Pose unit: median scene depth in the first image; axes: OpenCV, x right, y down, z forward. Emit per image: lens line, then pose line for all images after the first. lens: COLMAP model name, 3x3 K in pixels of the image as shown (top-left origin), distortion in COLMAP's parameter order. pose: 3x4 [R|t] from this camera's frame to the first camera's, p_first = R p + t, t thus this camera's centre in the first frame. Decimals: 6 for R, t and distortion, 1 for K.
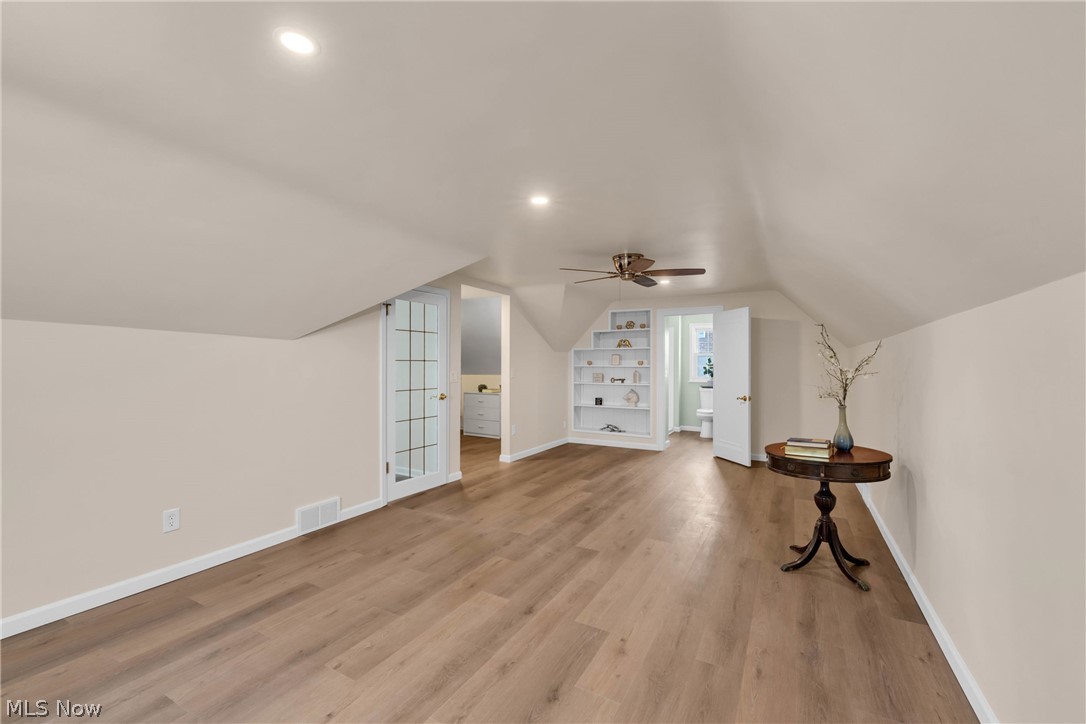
lens RADIAL K [[448.2, 0, 543.0], [0, 448.2, 362.0], [0, 0, 1]] dist [0.000990, 0.000076]
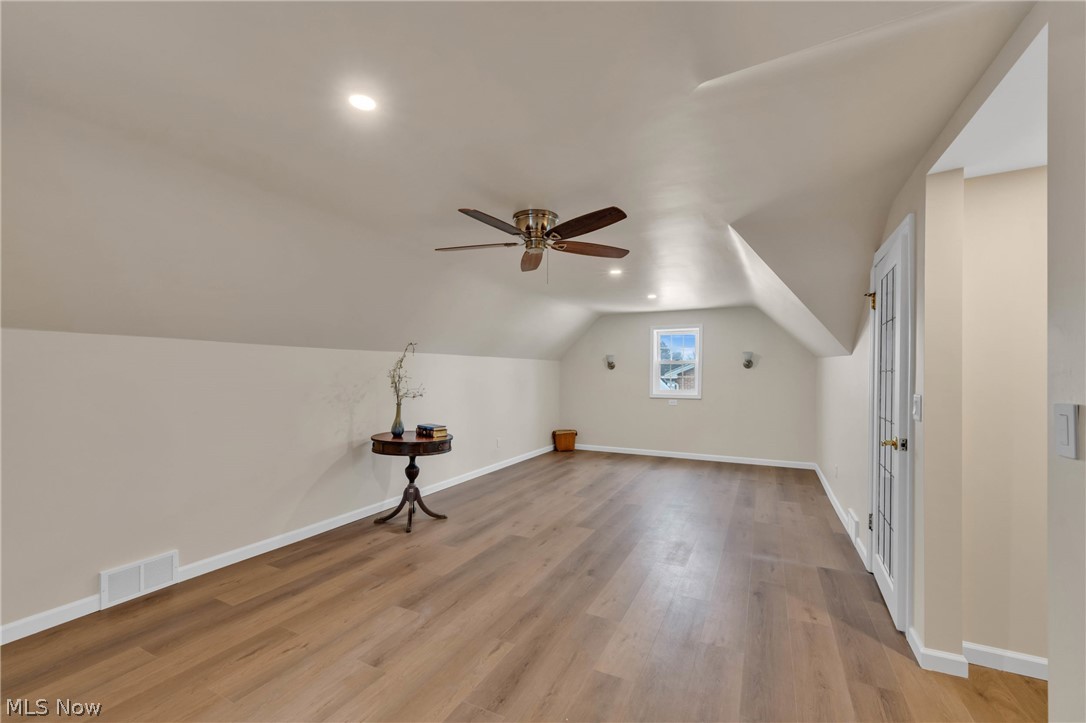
lens RADIAL K [[448.2, 0, 543.0], [0, 448.2, 361.5], [0, 0, 1]] dist [0.000990, 0.000076]
pose [[-0.998866, -0.010559, -0.046427, 0.257348], [-0.009164, 0.999503, -0.030171, 0.008863], [0.046723, -0.029711, -0.998466, 2.082921]]
